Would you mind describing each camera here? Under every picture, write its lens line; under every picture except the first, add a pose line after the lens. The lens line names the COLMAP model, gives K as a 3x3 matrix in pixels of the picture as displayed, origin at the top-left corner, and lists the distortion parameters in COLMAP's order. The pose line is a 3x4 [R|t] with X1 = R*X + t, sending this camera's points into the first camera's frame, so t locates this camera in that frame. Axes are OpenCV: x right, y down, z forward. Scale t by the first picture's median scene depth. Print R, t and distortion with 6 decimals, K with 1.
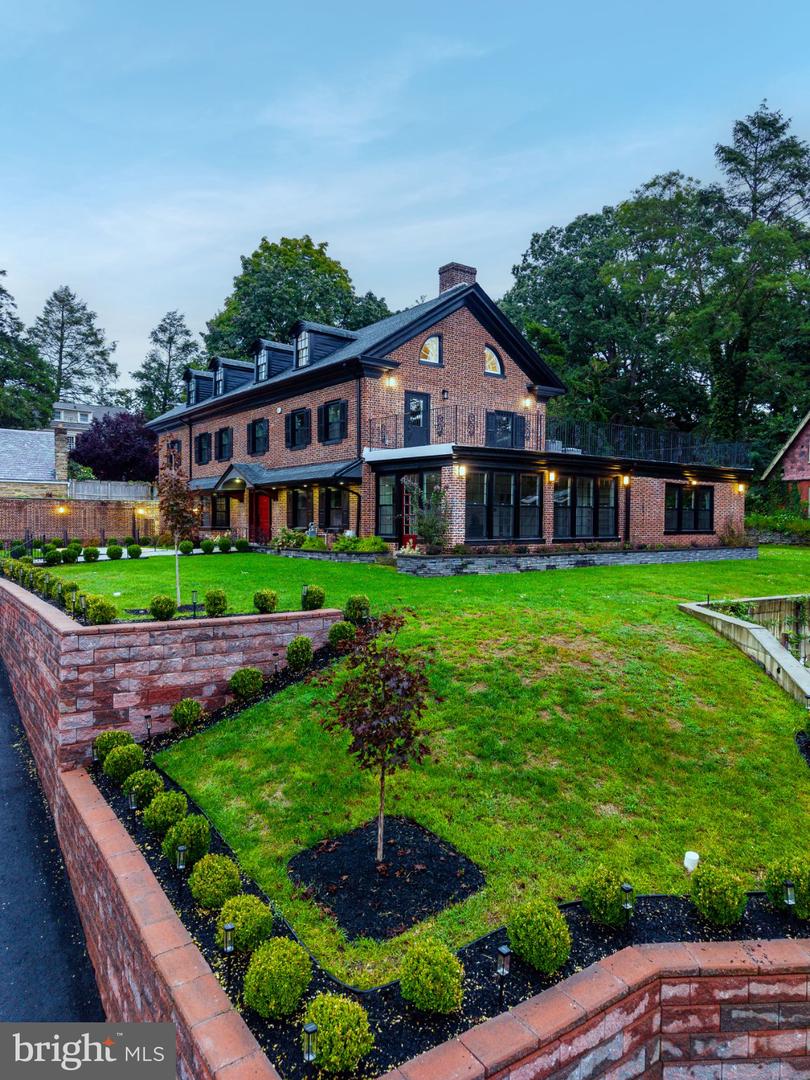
lens RADIAL K [[723.4, 0, 404.6], [0, 723.4, 540.7], [0, 0, 1]] dist [0.020386, -0.000567]
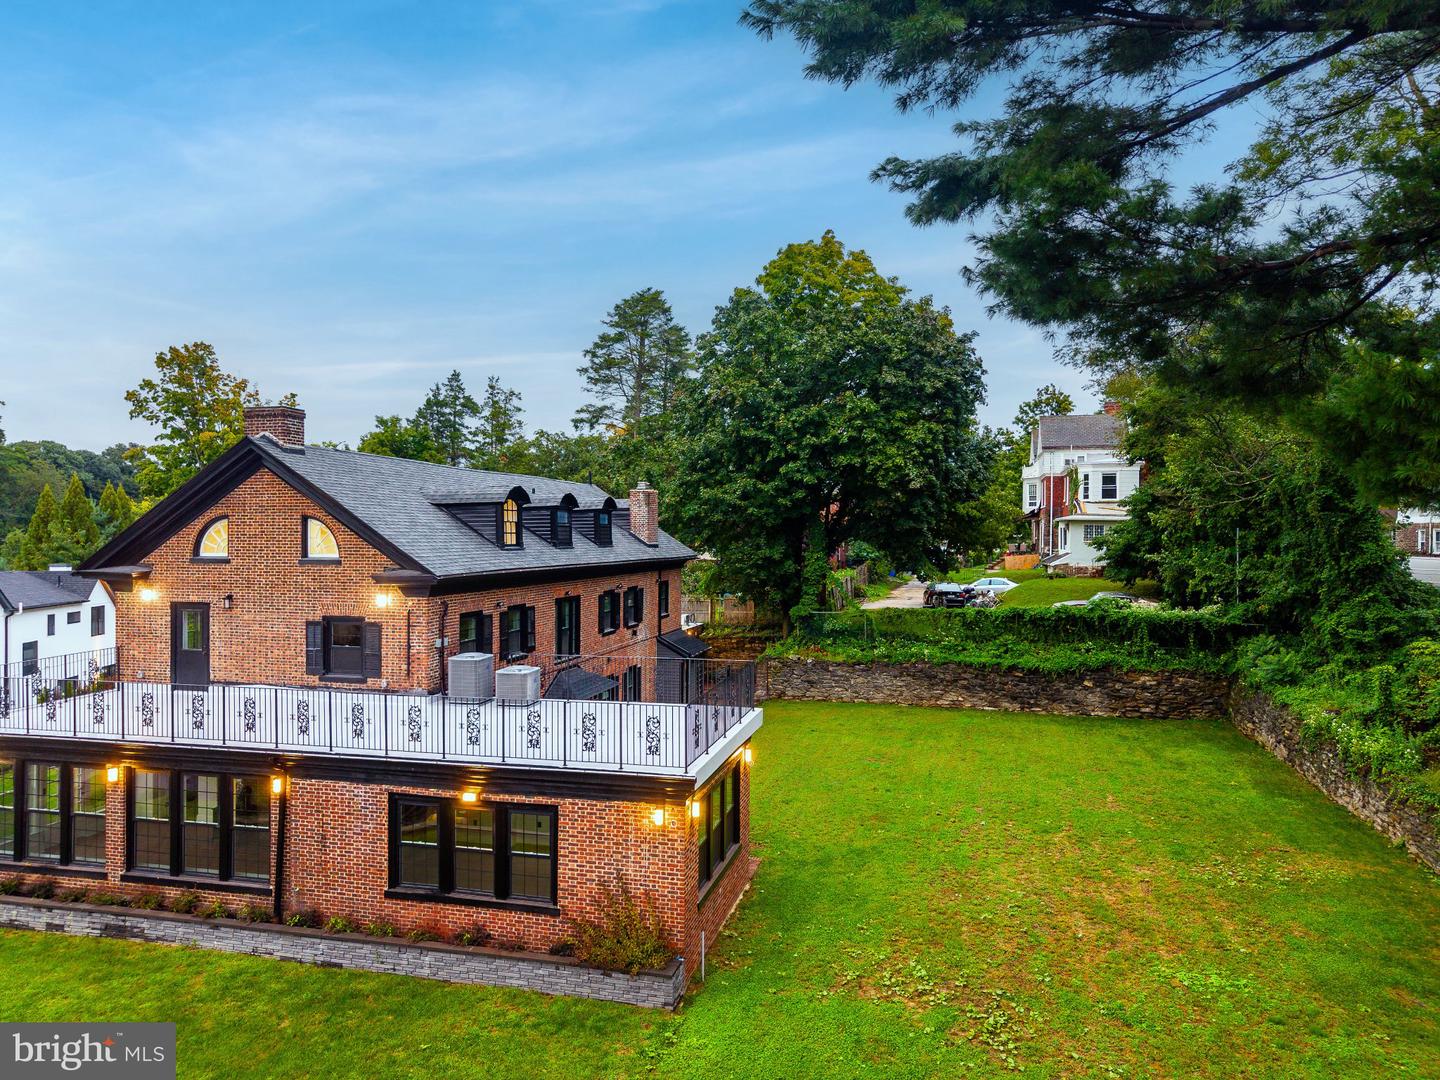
lens RADIAL K [[953.9, 0, 704.6], [0, 953.9, 539.1], [0, 0, 1]] dist [-0.003291, 0.018631]
pose [[0.638049, 0.000518, -0.769996, 1.004413], [-0.022513, 0.999585, -0.017982, -0.248275], [0.769667, 0.028809, 0.637795, 0.747288]]
